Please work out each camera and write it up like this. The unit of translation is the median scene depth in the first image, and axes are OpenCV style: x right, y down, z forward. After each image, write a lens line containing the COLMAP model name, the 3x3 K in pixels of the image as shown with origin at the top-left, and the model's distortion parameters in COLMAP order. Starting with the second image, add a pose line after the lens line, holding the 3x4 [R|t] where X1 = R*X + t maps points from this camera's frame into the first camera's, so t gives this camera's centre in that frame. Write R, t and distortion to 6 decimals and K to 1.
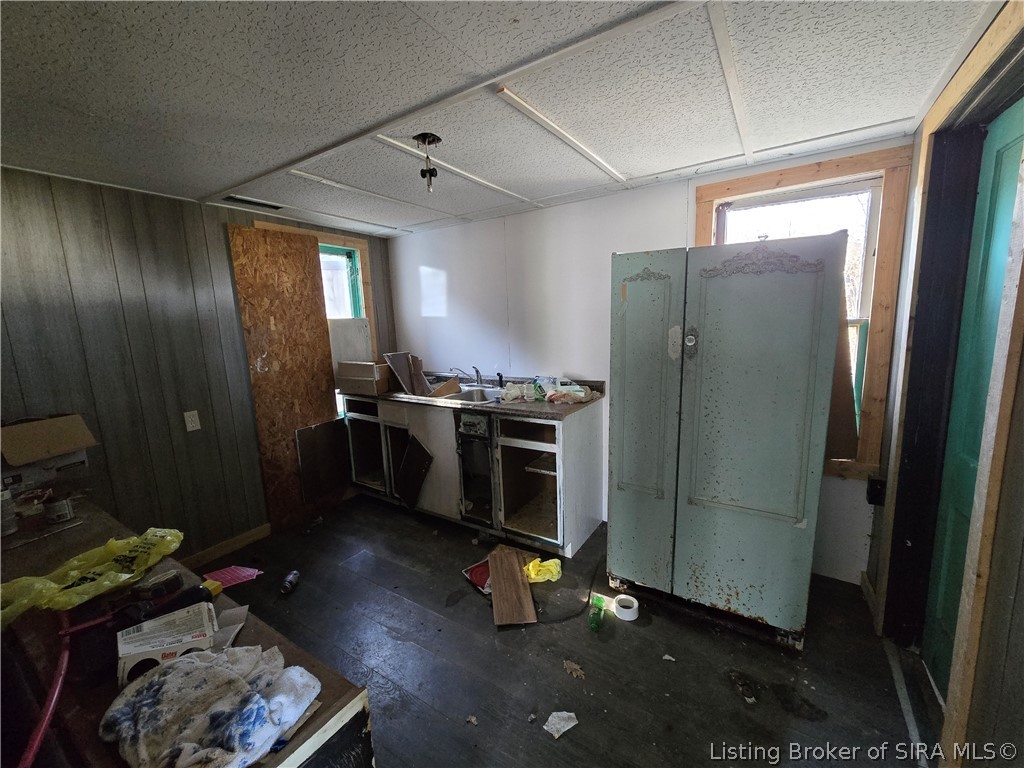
lens RADIAL K [[417.2, 0, 514.7], [0, 417.2, 381.3], [0, 0, 1]] dist [-0.002090, -0.000154]
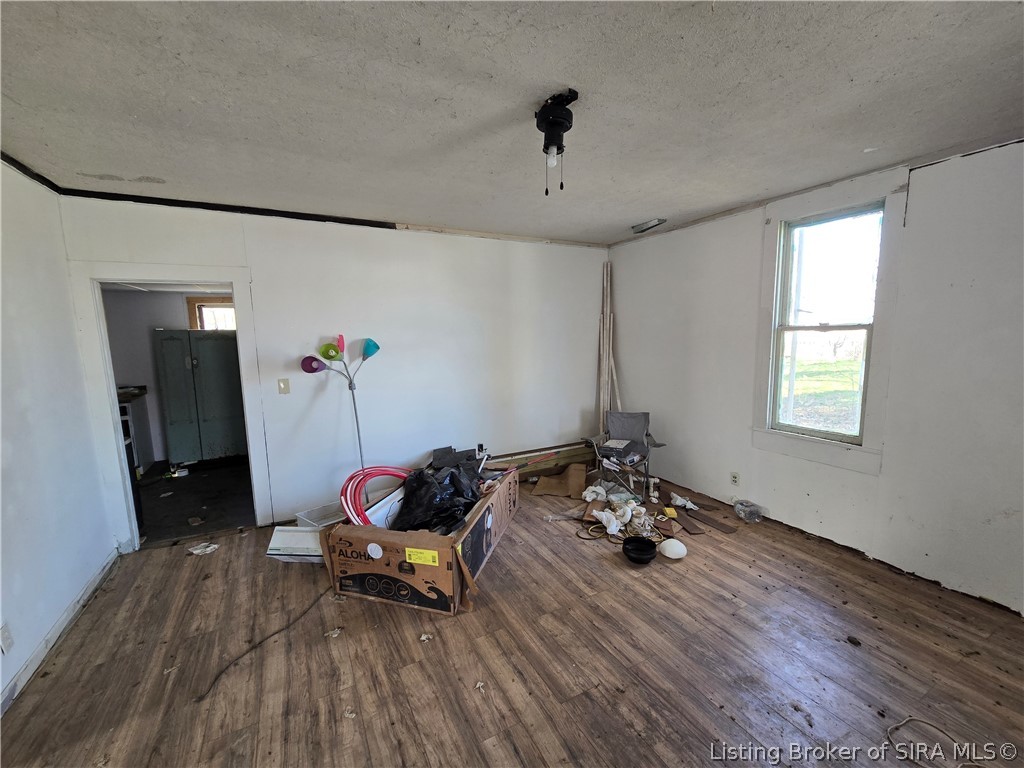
lens RADIAL K [[417.2, 0, 511.3], [0, 417.2, 381.2], [0, 0, 1]] dist [-0.002090, -0.000154]
pose [[0.468902, -0.085463, 0.879106, -0.955848], [0.140877, 0.989803, 0.021082, 0.246418], [-0.871943, 0.113961, 0.476160, -1.960970]]
